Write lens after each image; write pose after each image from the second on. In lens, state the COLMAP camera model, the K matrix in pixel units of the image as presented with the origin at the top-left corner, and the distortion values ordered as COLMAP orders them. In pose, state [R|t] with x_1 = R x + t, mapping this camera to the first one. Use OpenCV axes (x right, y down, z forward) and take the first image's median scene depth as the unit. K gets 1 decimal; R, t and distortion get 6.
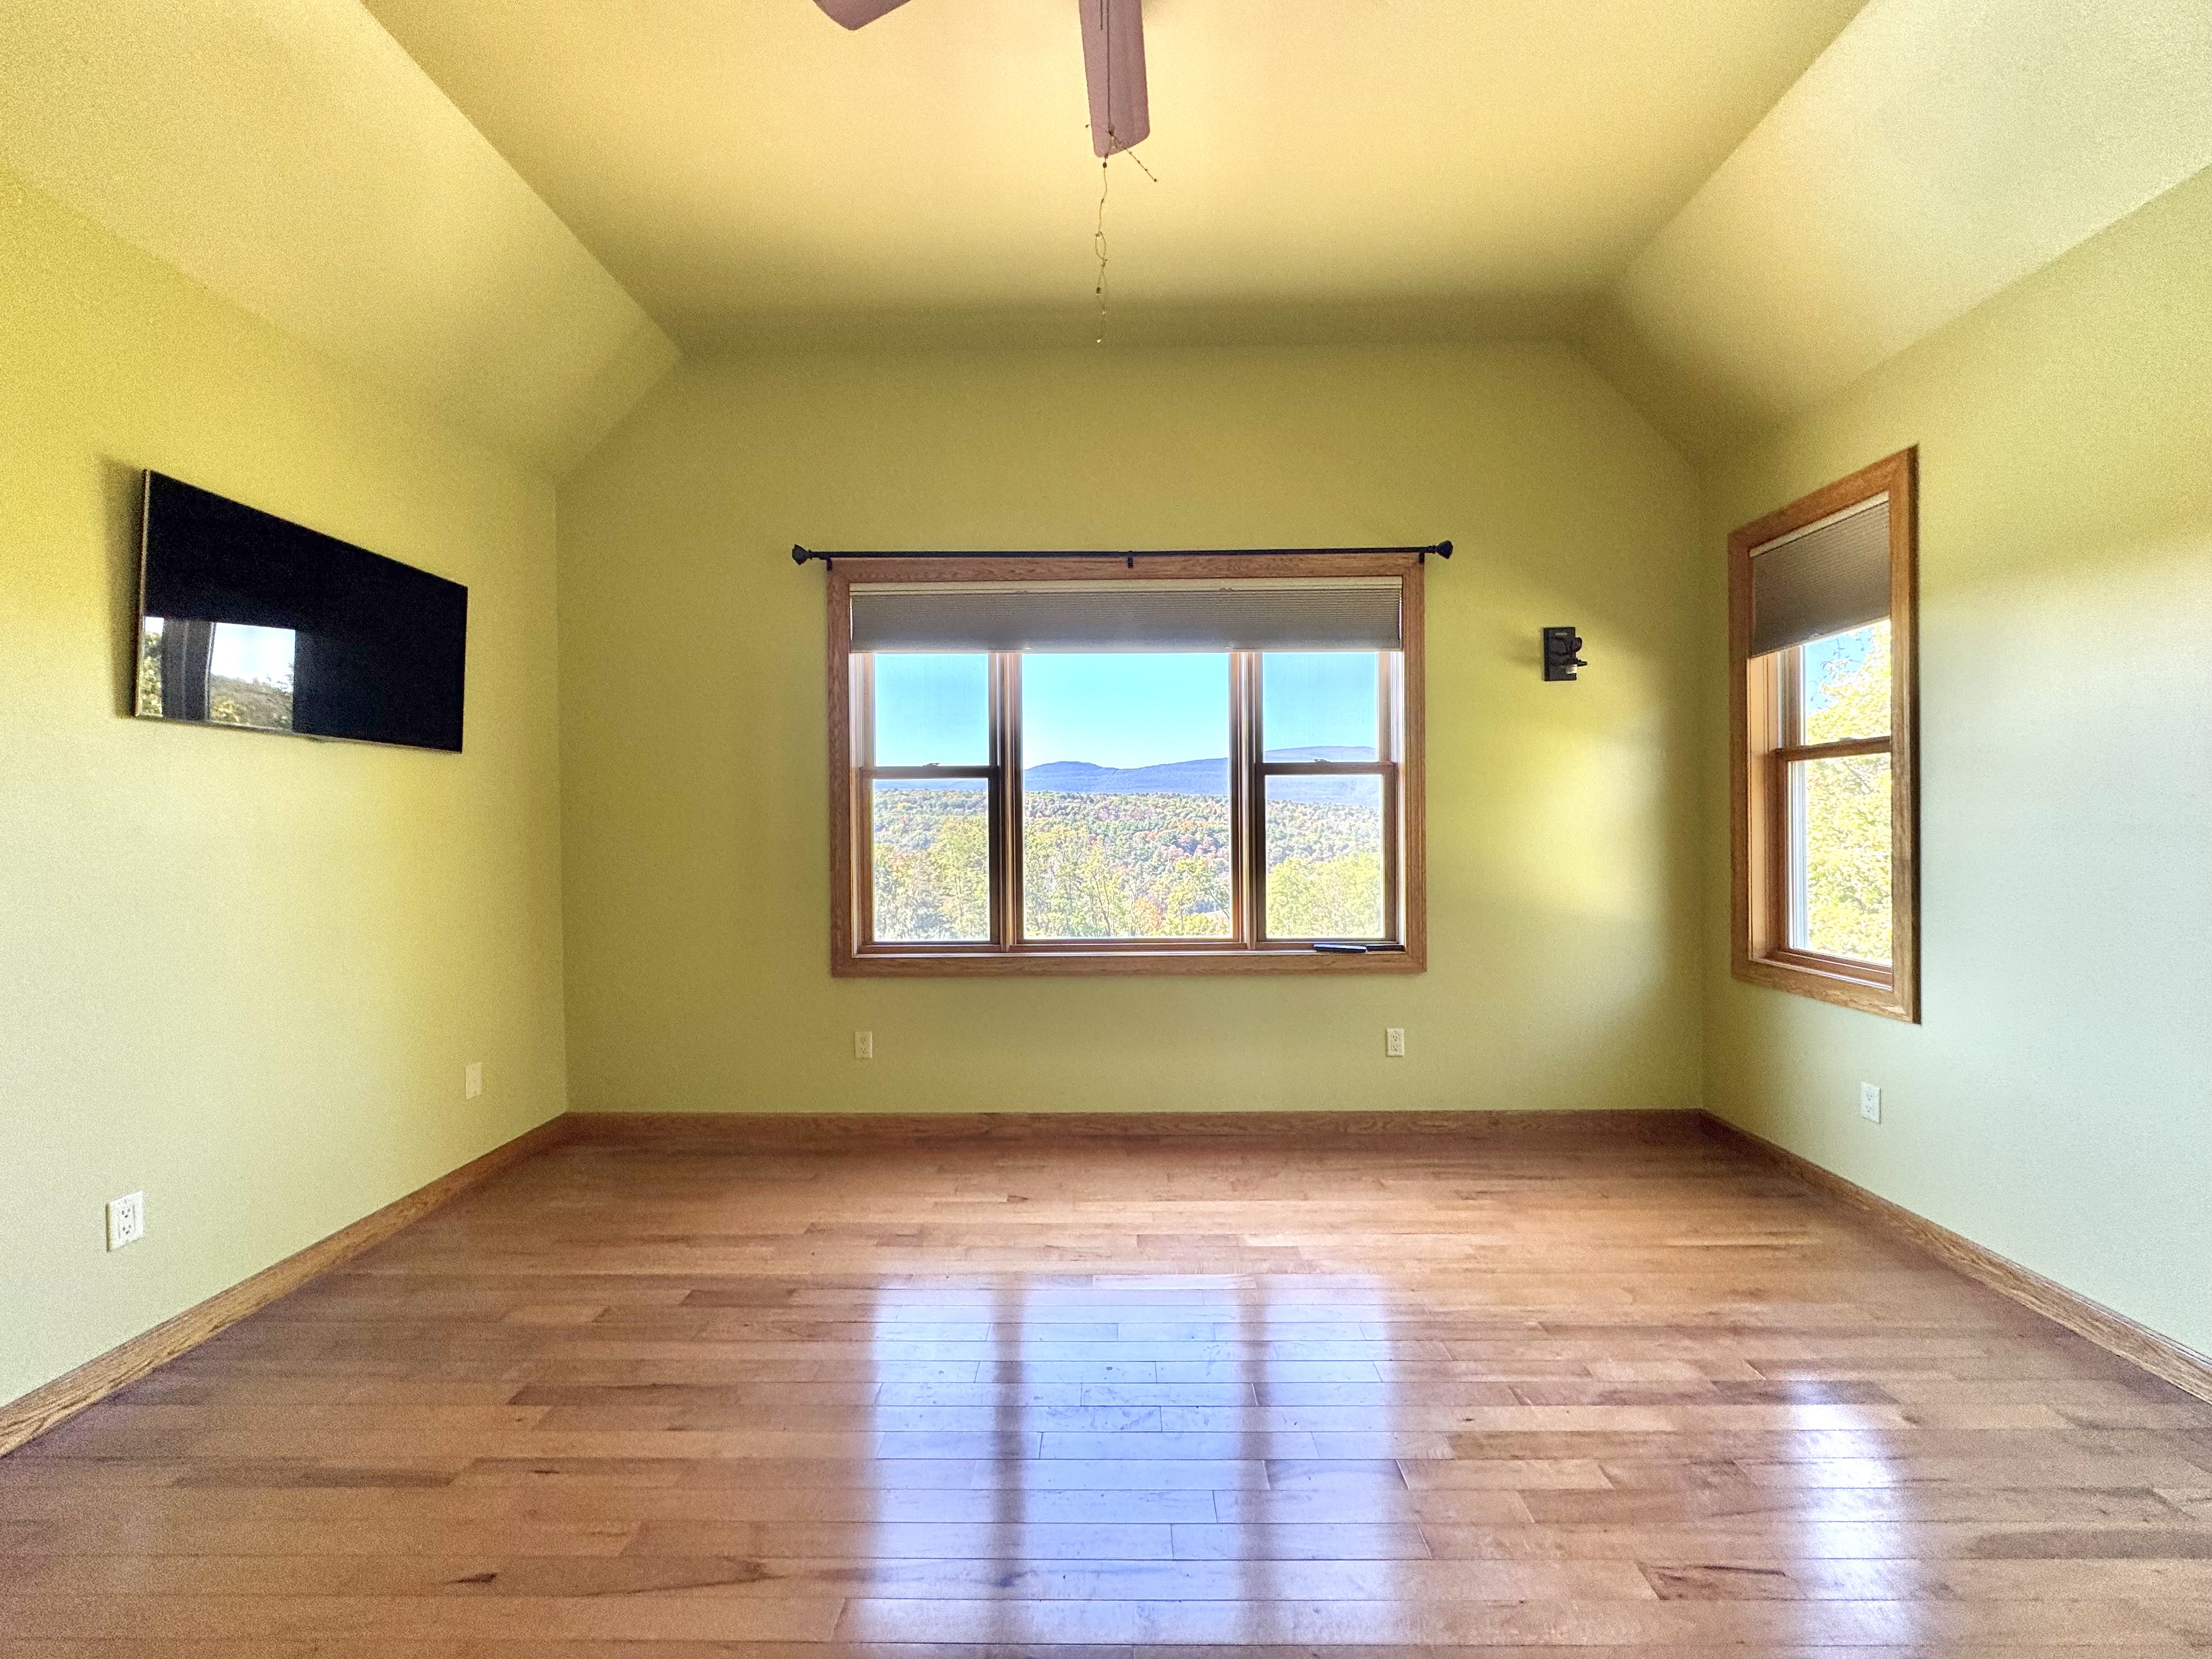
lens RADIAL K [[887.5, 0, 1115.3], [0, 887.5, 828.4], [0, 0, 1]] dist [-0.002597, 0.000593]
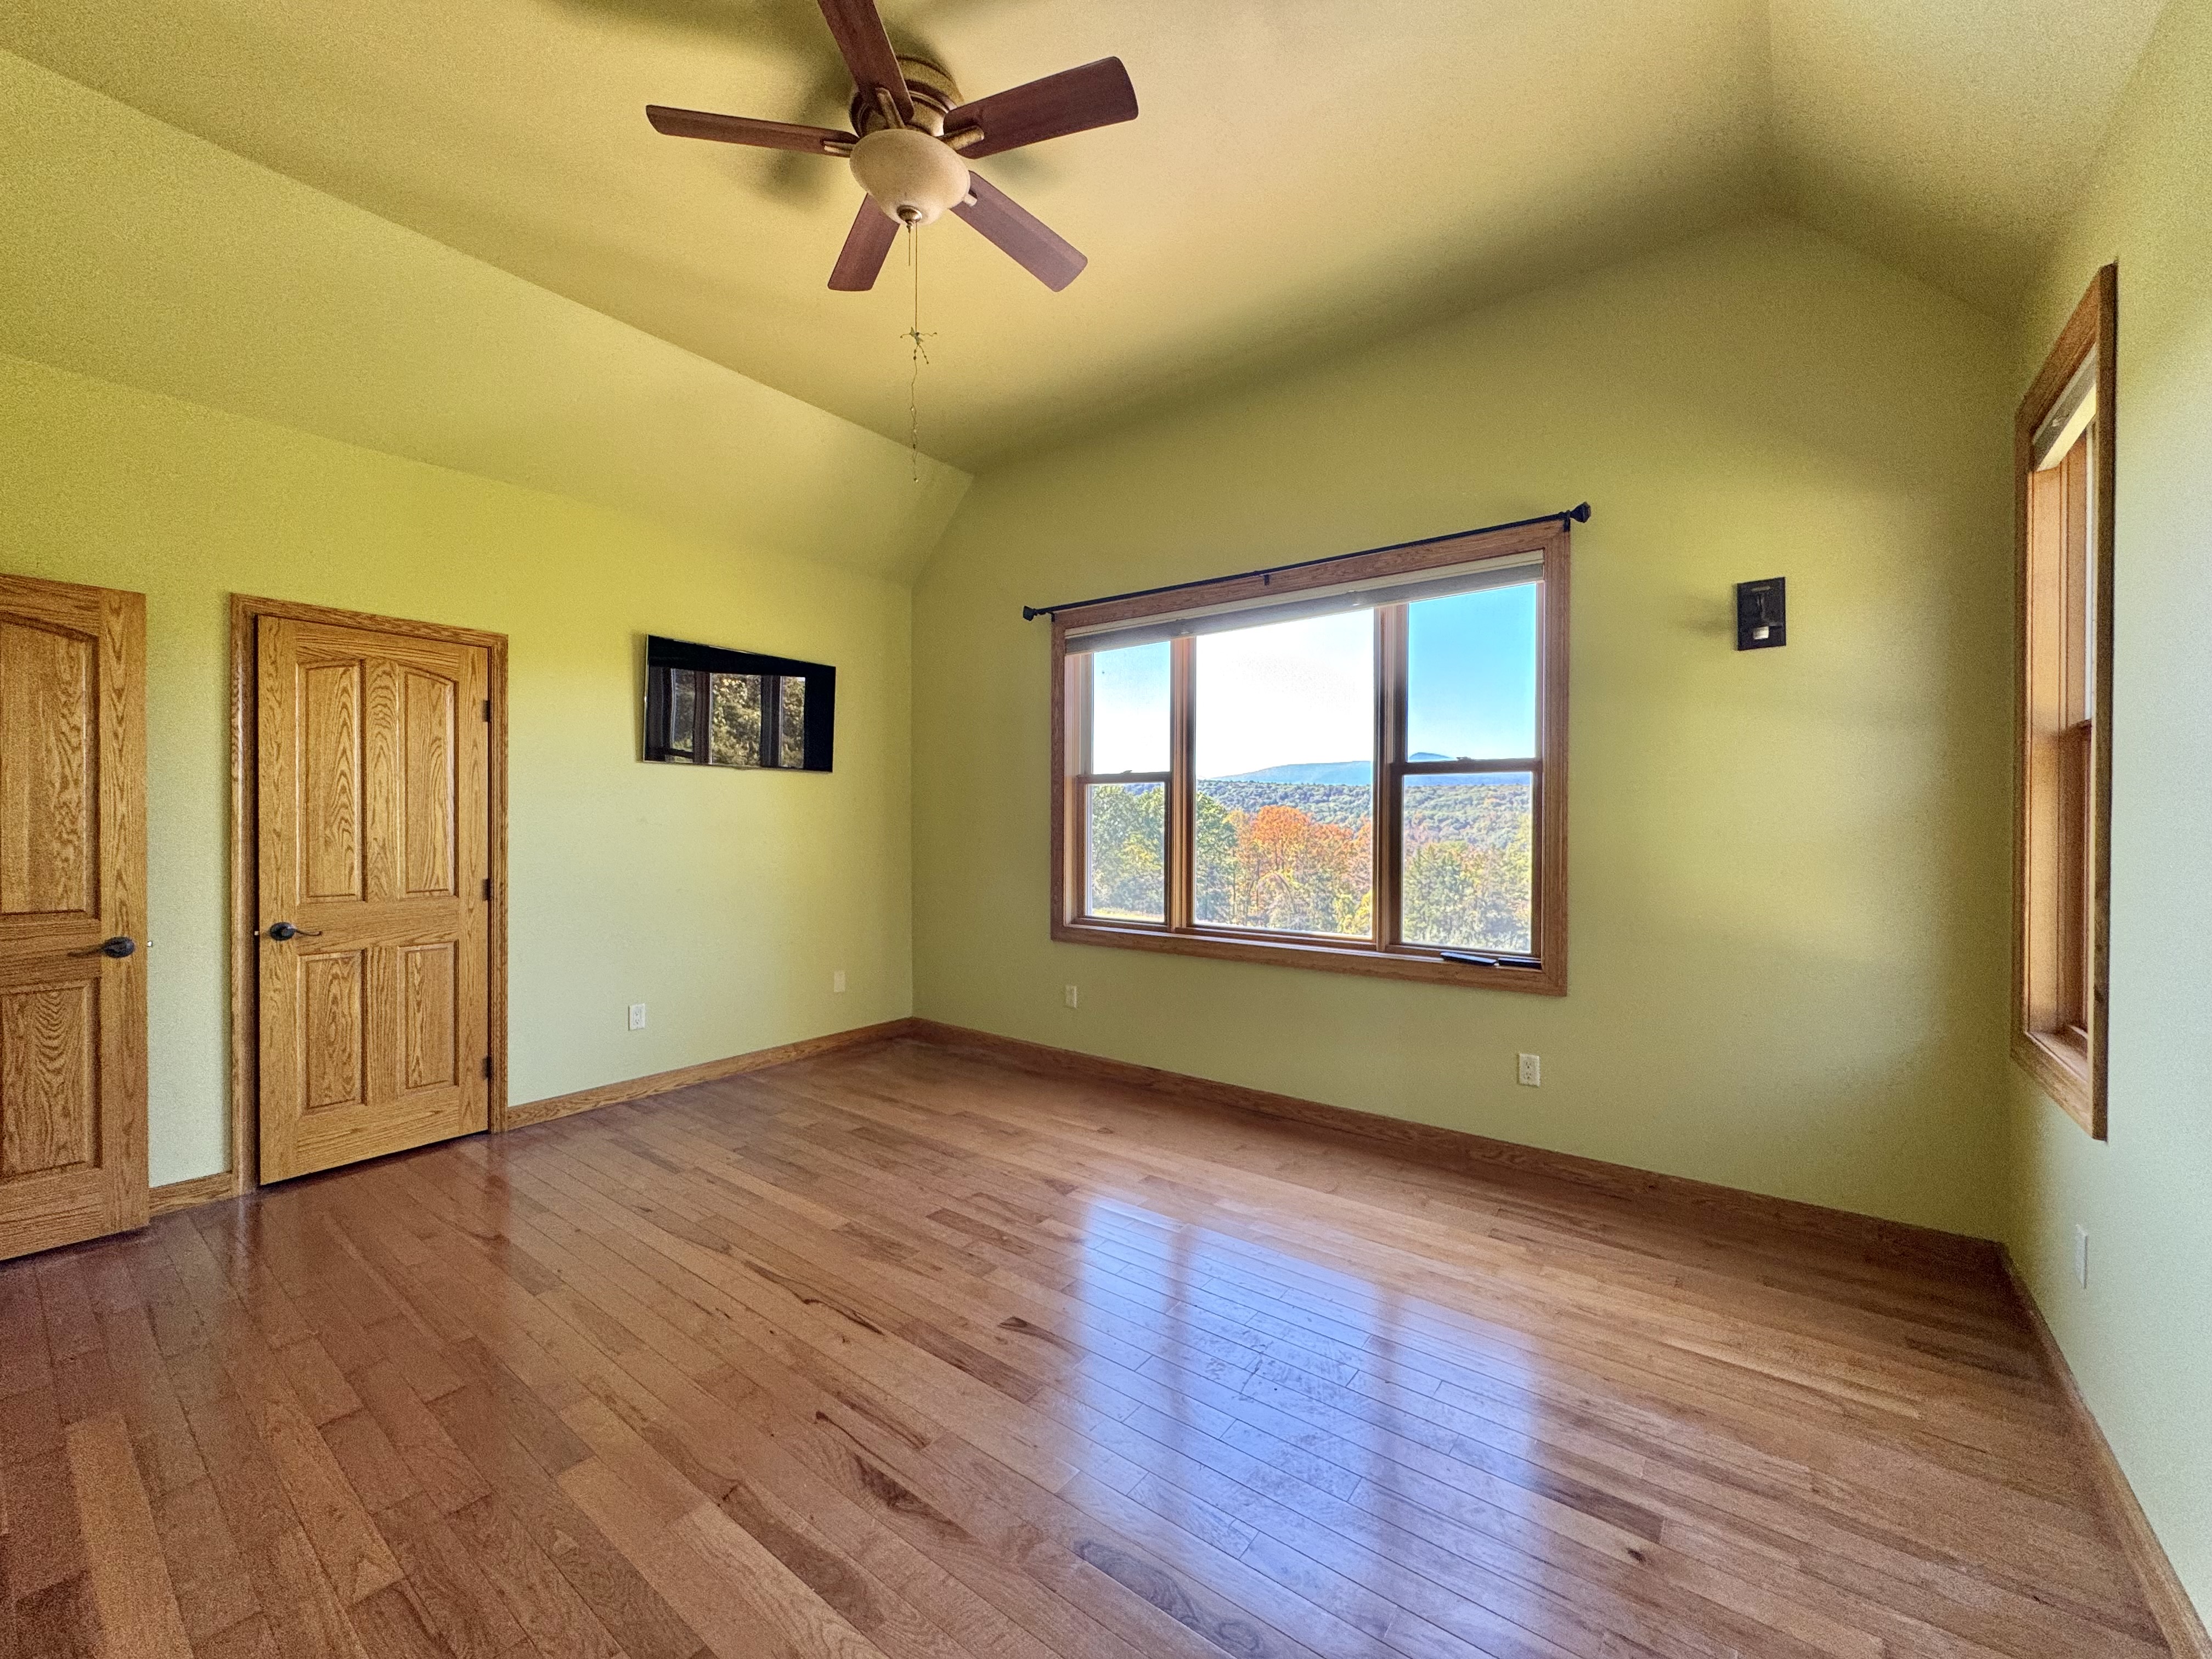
lens RADIAL K [[887.5, 0, 1097.8], [0, 887.5, 828.7], [0, 0, 1]] dist [-0.002597, 0.000593]
pose [[0.799861, 0.016274, -0.599964, 0.504072], [-0.013569, 0.999867, 0.009033, -0.005435], [0.600031, 0.000916, 0.799976, 0.018436]]
